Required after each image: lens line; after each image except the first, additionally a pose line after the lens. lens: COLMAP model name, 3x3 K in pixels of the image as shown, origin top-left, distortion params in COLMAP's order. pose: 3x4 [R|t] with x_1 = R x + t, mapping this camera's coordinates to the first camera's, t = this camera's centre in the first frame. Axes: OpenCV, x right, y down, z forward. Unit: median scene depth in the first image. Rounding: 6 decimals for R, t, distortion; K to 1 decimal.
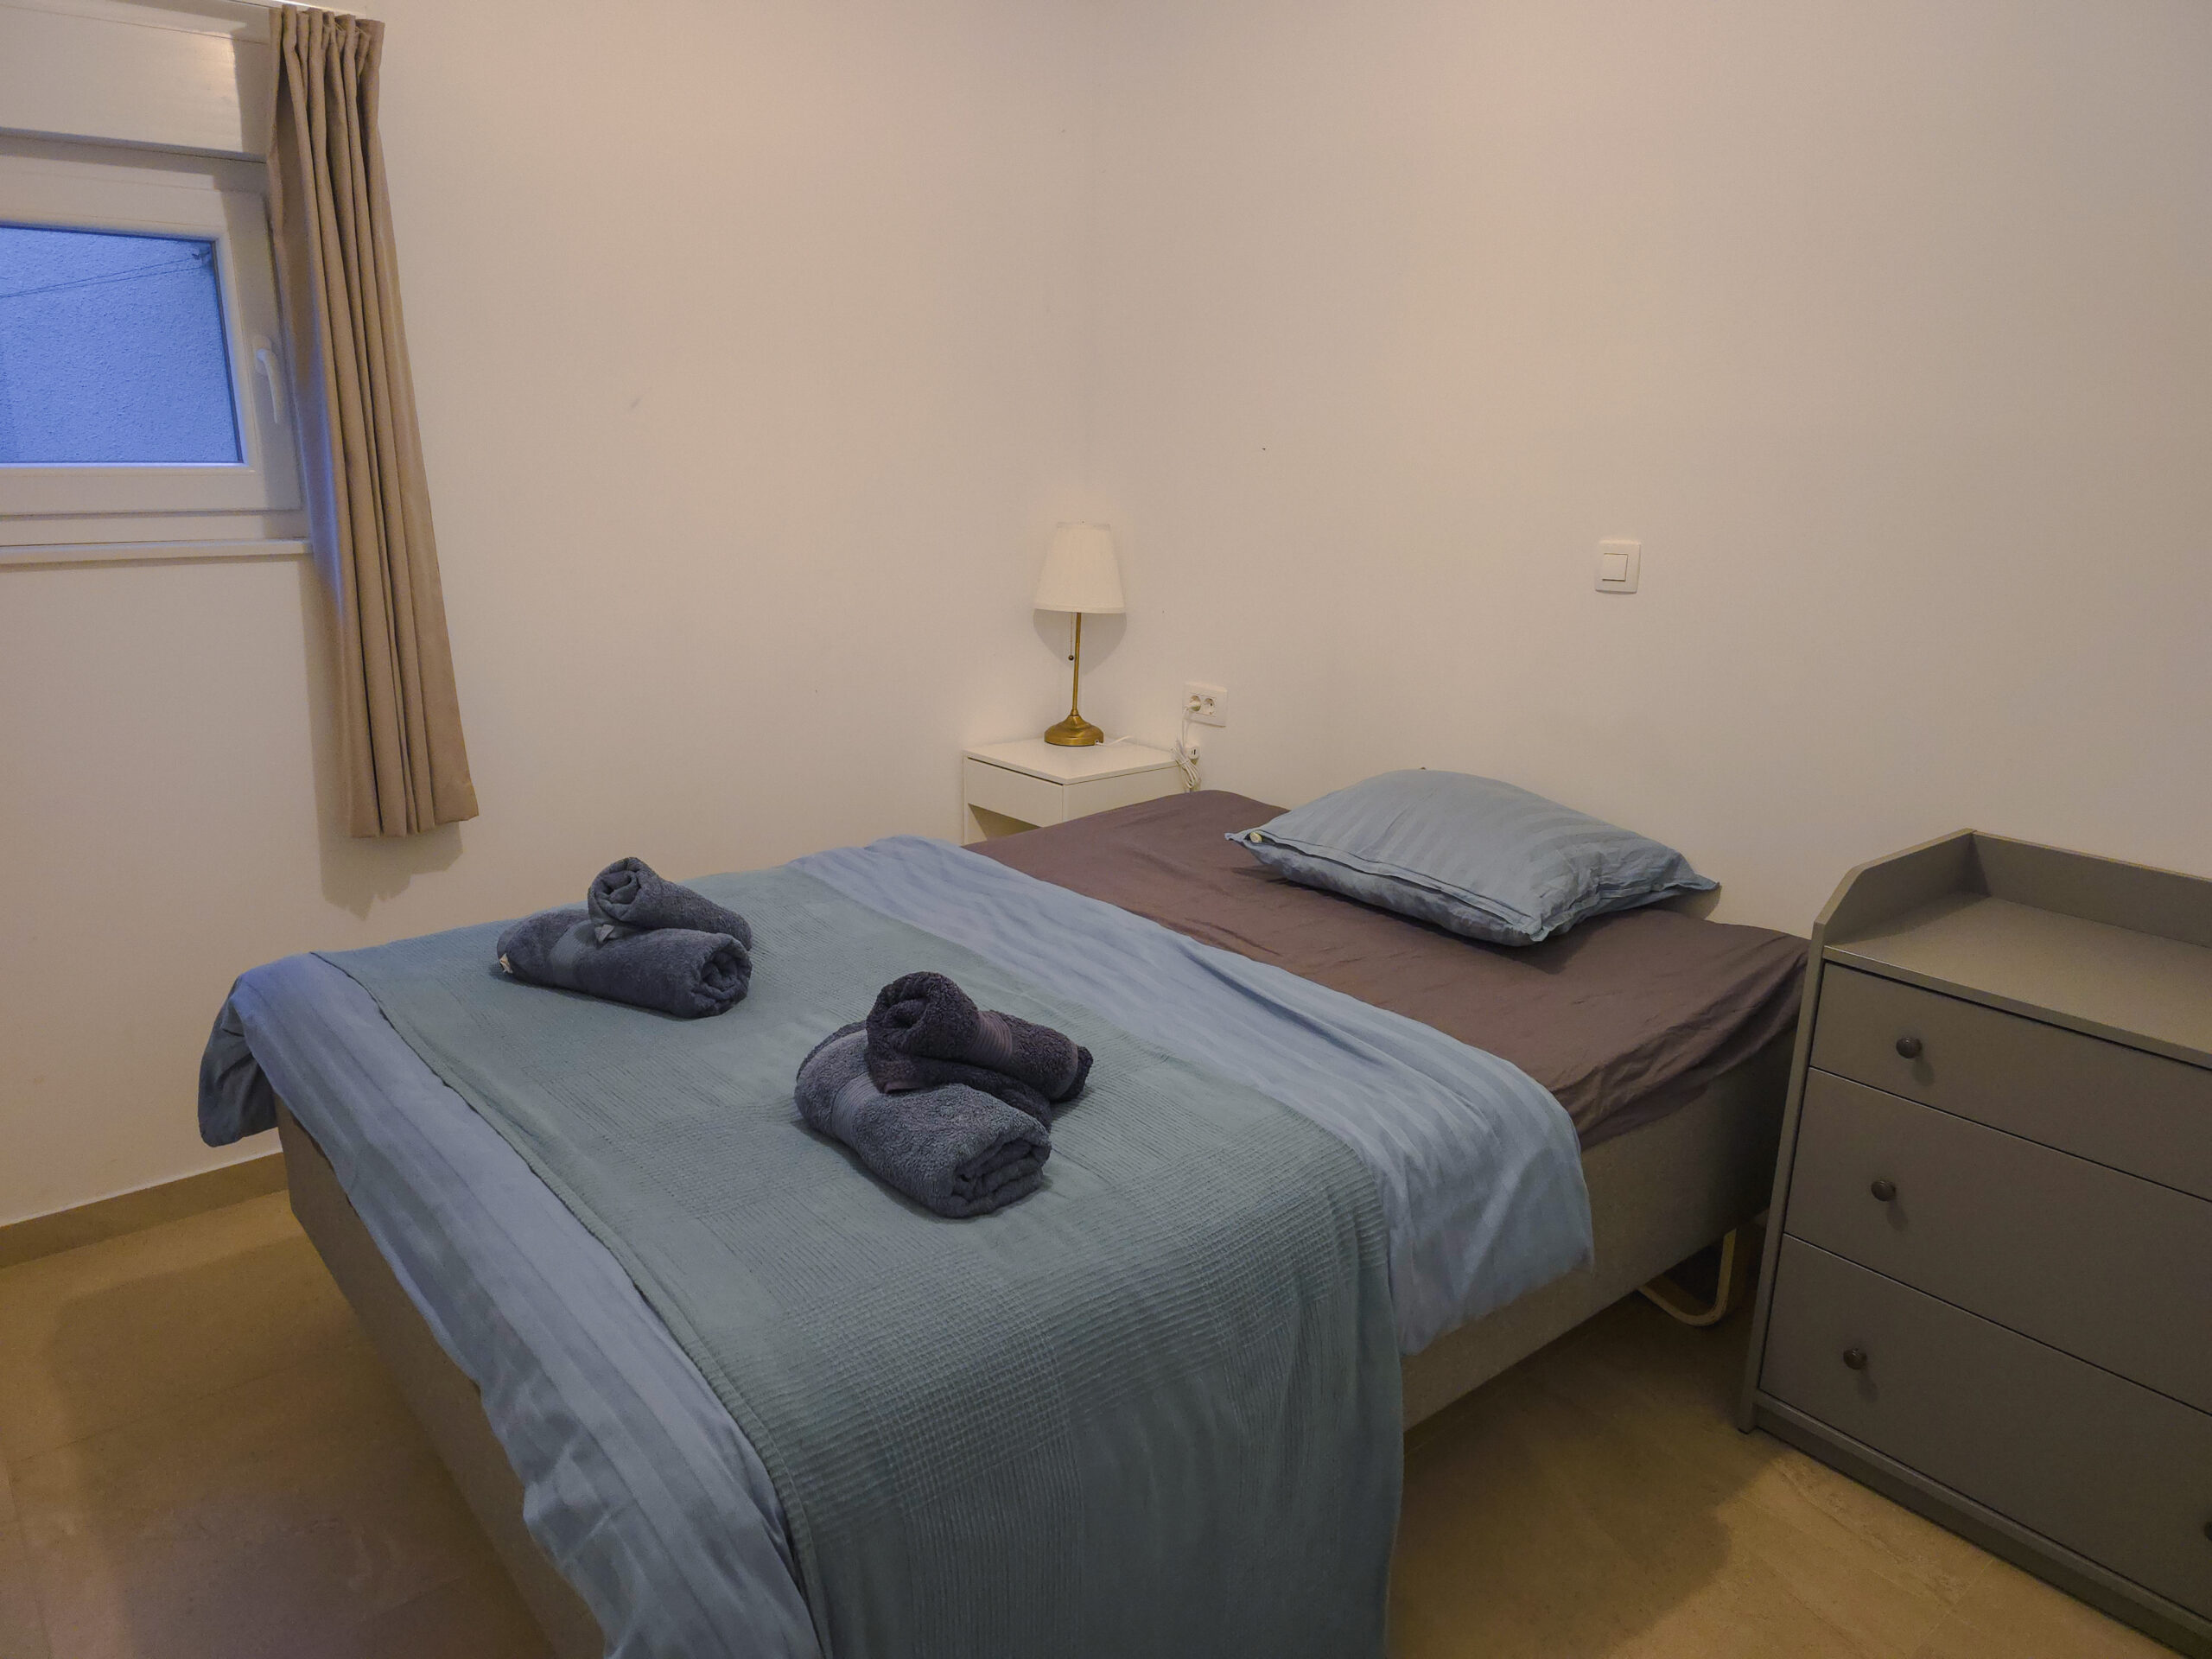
lens RADIAL K [[1464.0, 0, 1102.8], [0, 1464.0, 801.1], [0, 0, 1]] dist [0.094455, -0.093677]
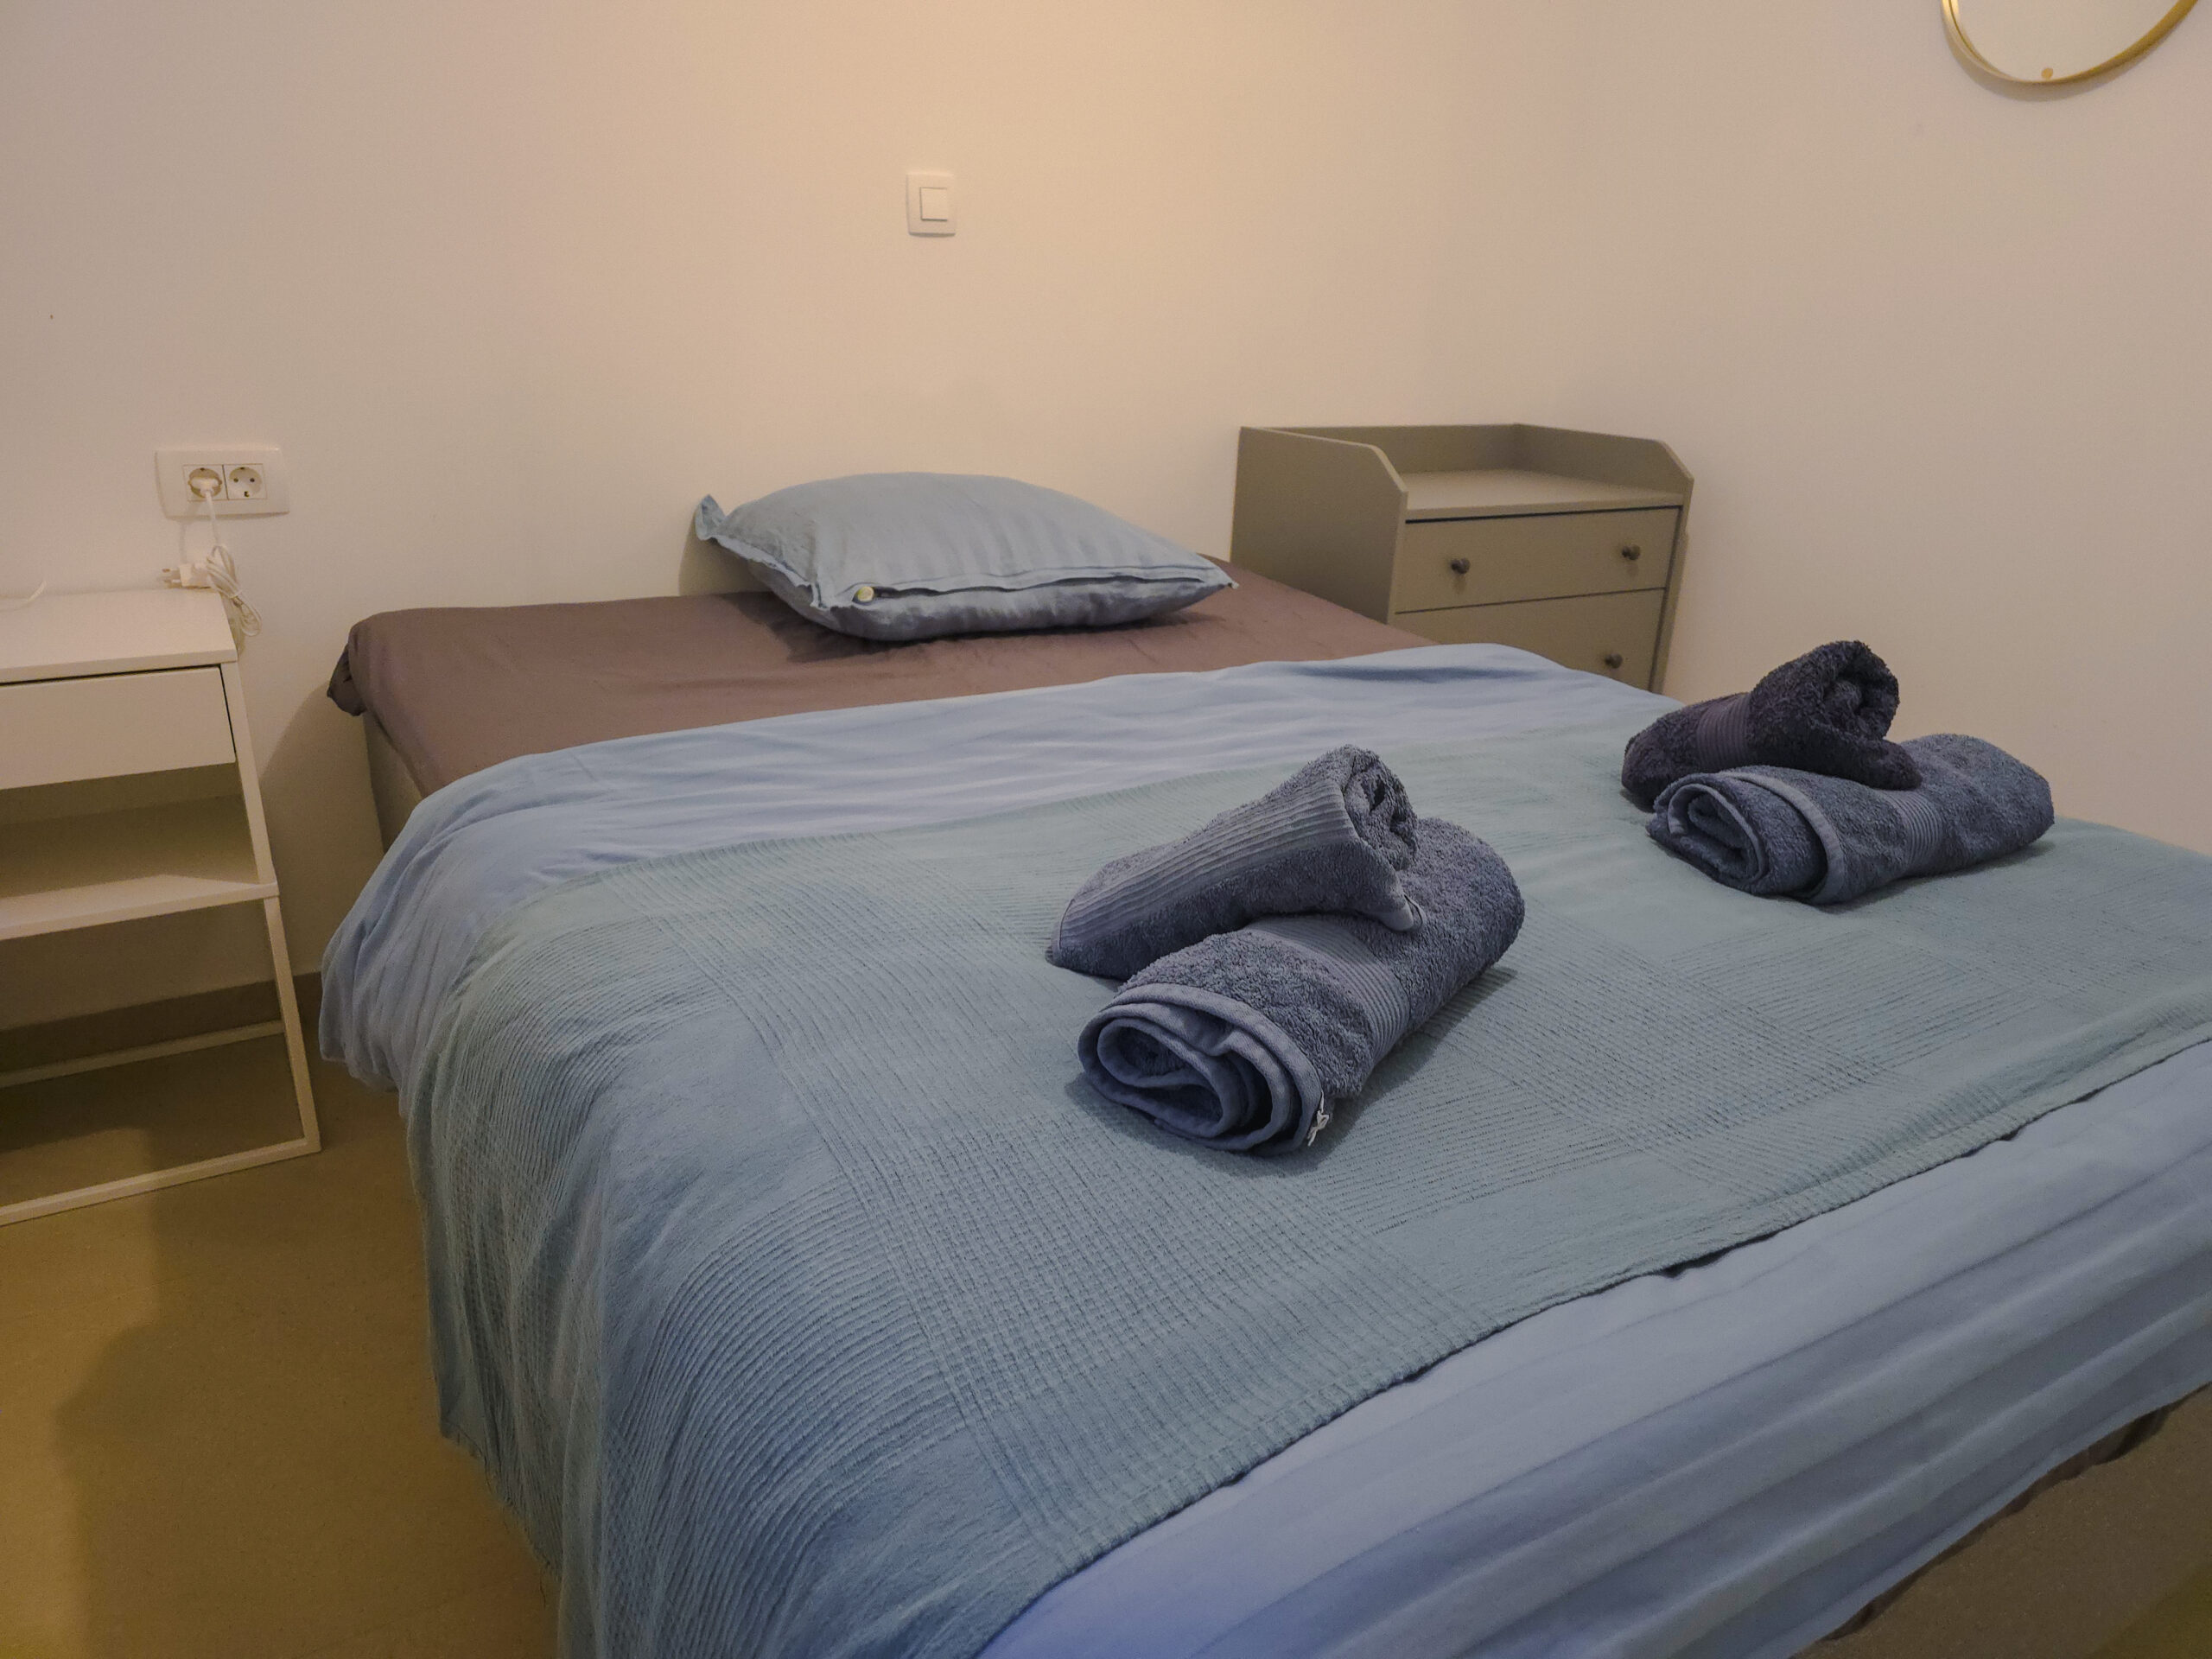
lens RADIAL K [[1485.3, 0, 1101.0], [0, 1485.3, 822.1], [0, 0, 1]] dist [0.078828, -0.099379]
pose [[0.164465, -0.349987, 0.922204, -0.595316], [0.201736, 0.927108, 0.315870, -0.079920], [-0.965533, 0.134092, 0.223082, 0.759109]]
